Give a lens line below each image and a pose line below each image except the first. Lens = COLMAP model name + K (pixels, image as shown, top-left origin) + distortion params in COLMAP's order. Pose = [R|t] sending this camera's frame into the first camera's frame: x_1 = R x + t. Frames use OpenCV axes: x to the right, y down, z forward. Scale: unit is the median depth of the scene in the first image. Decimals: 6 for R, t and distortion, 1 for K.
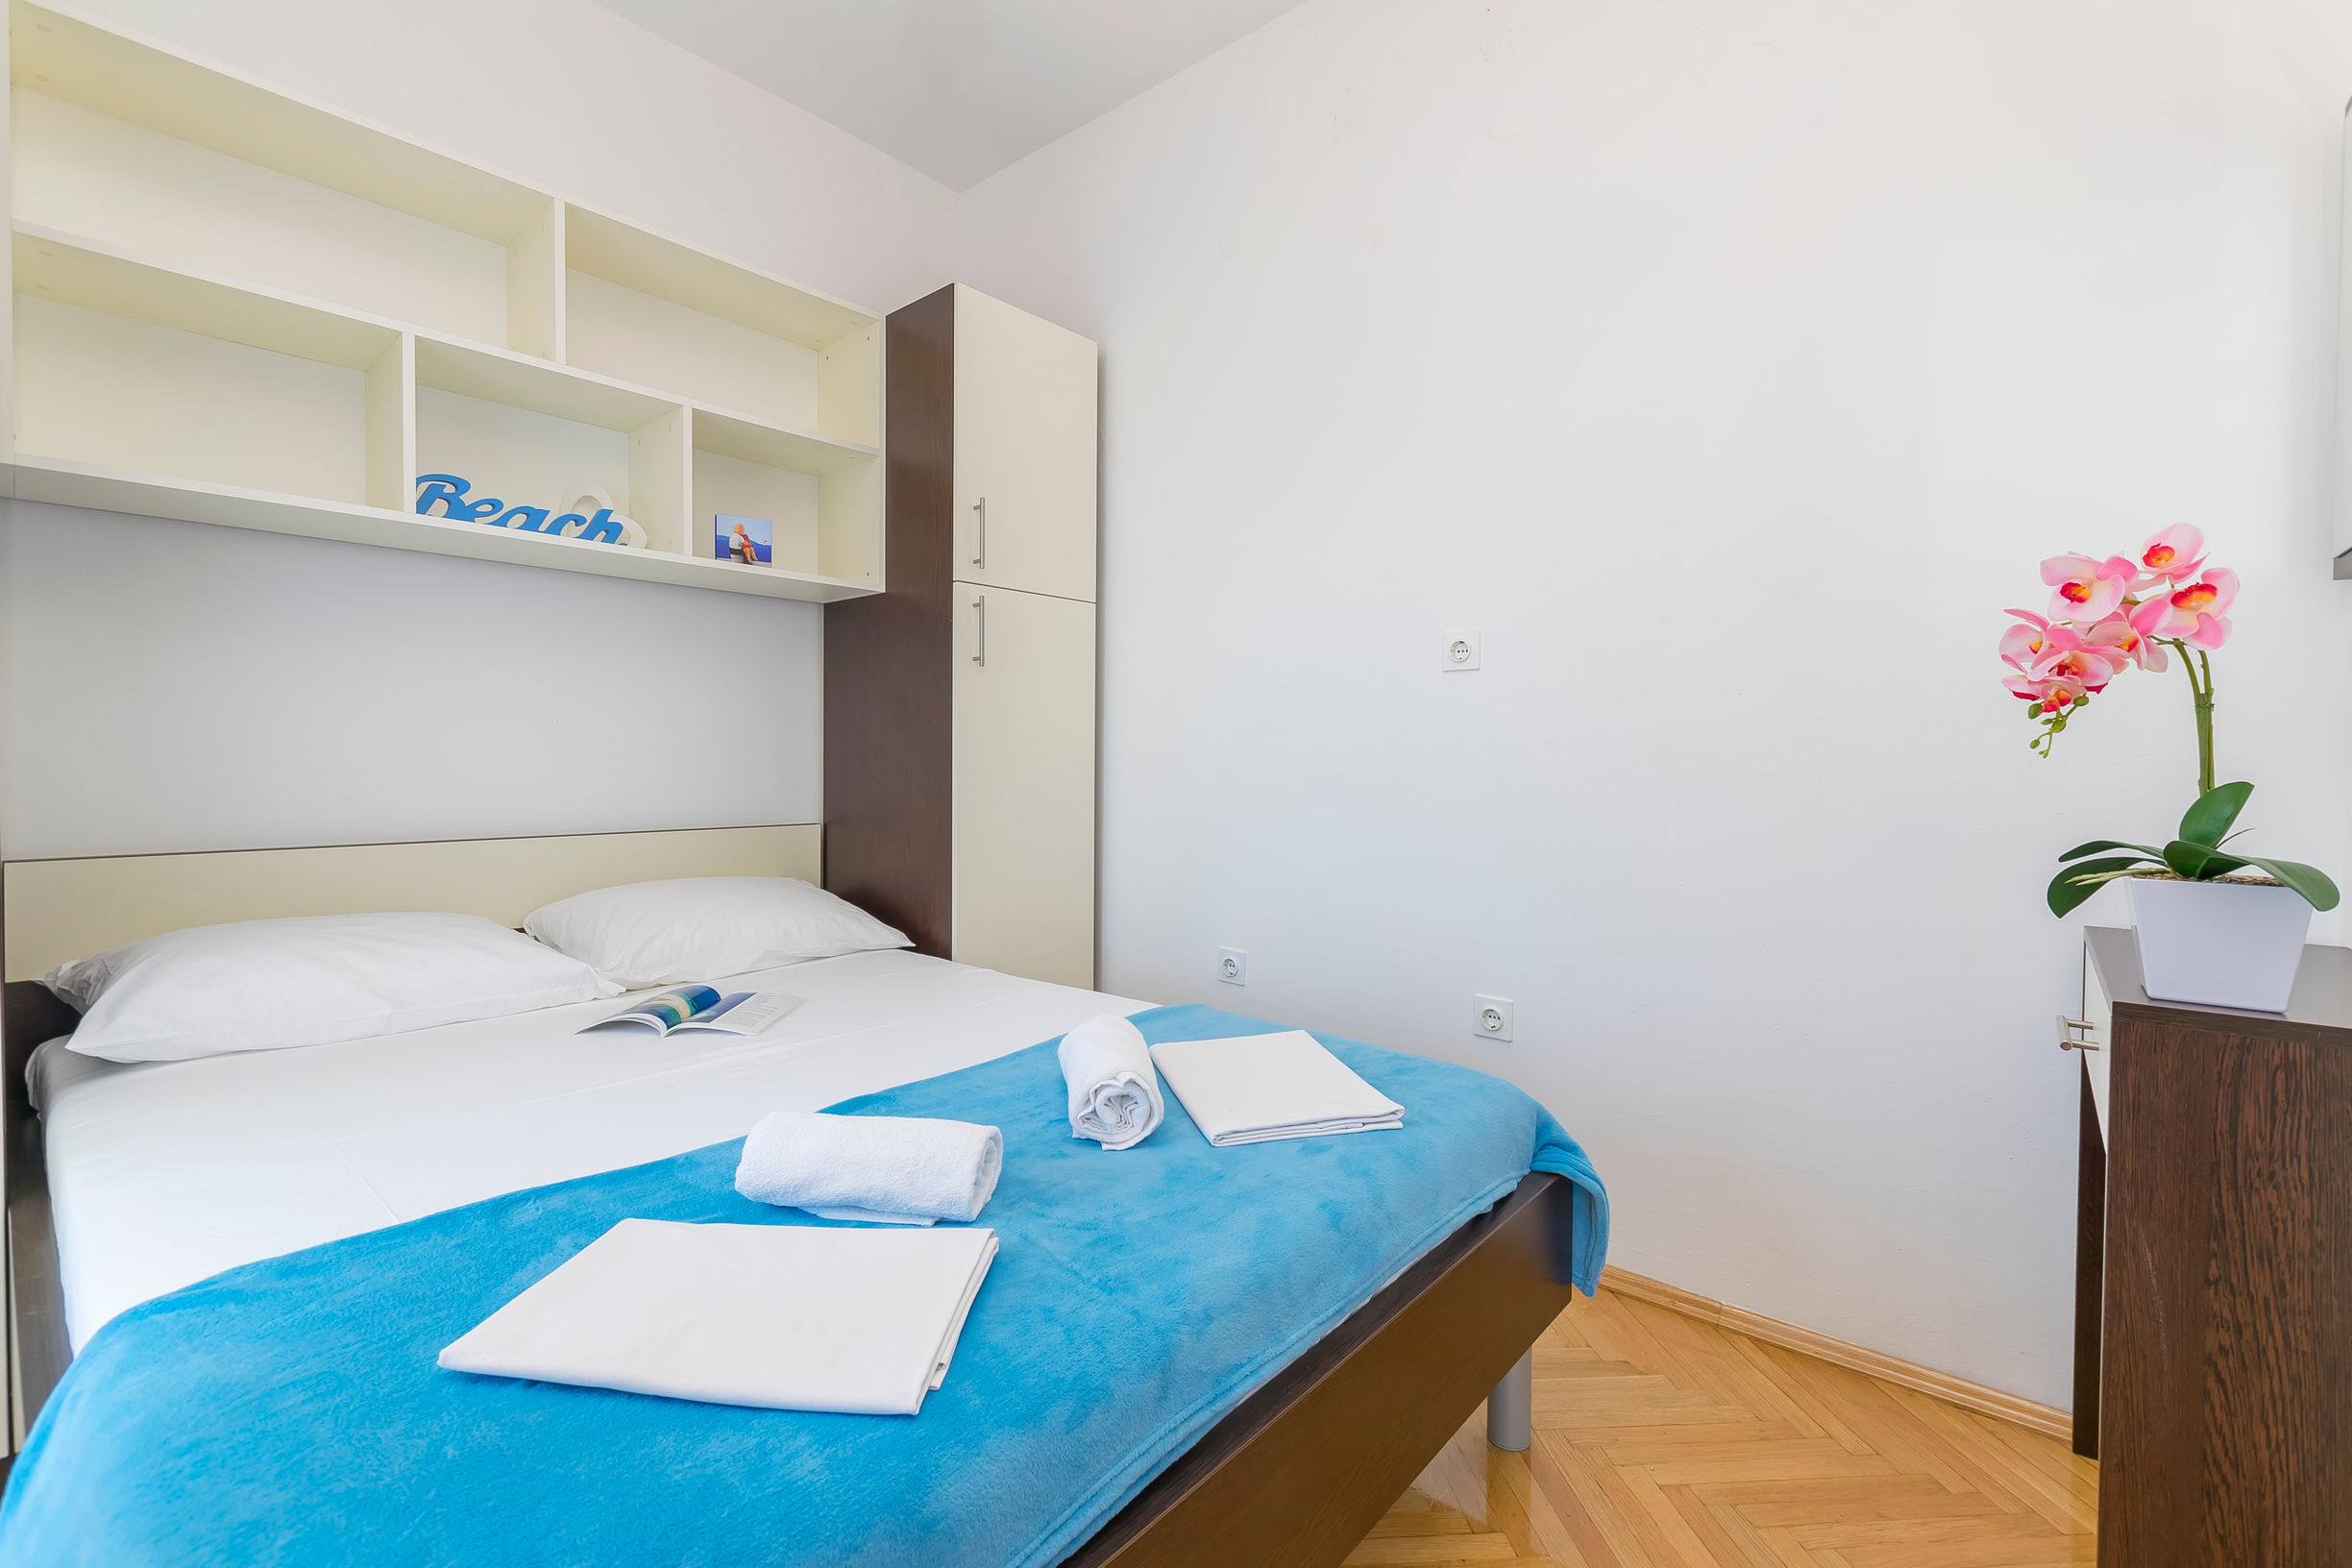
lens RADIAL K [[1029.6, 0, 1172.5], [0, 1029.6, 782.4], [0, 0, 1]] dist [0.000649, -0.001210]
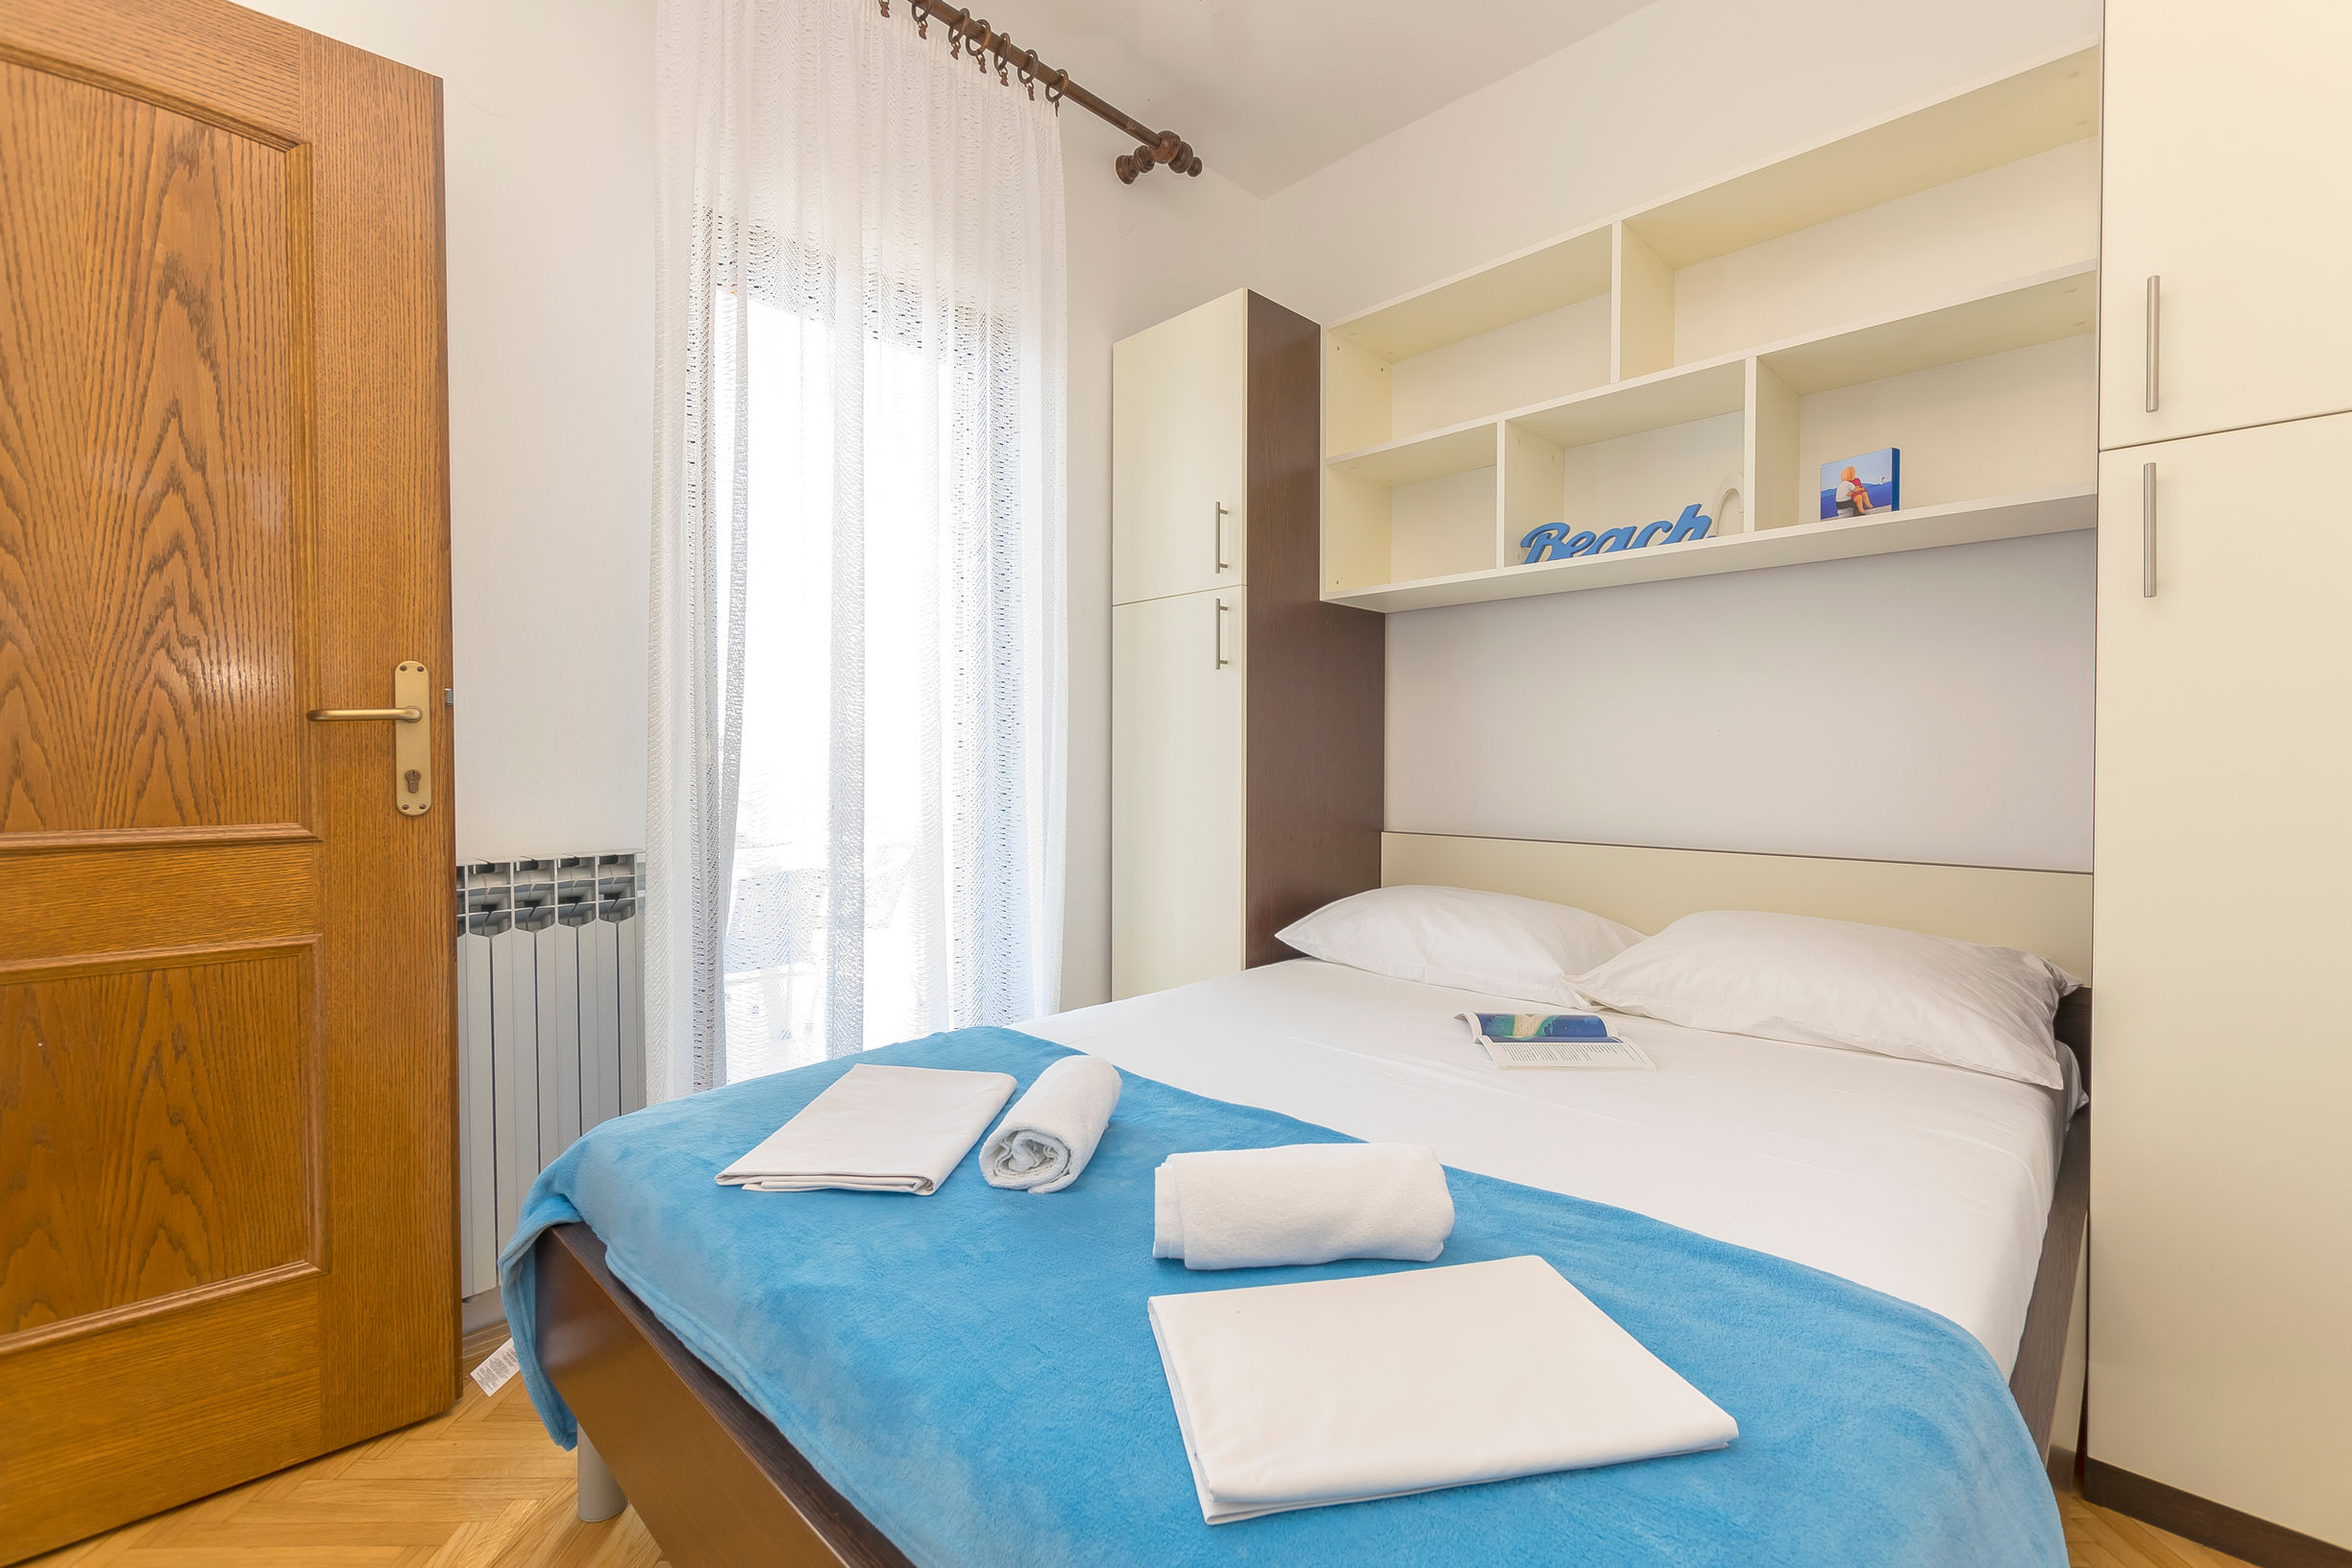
lens RADIAL K [[1029.6, 0, 1171.5], [0, 1029.6, 777.6], [0, 0, 1]] dist [0.000649, -0.001210]
pose [[-0.078008, 0.008637, -0.996915, 0.430076], [-0.022299, 0.999697, 0.010406, -0.015902], [0.996703, 0.023042, -0.077791, 0.609781]]
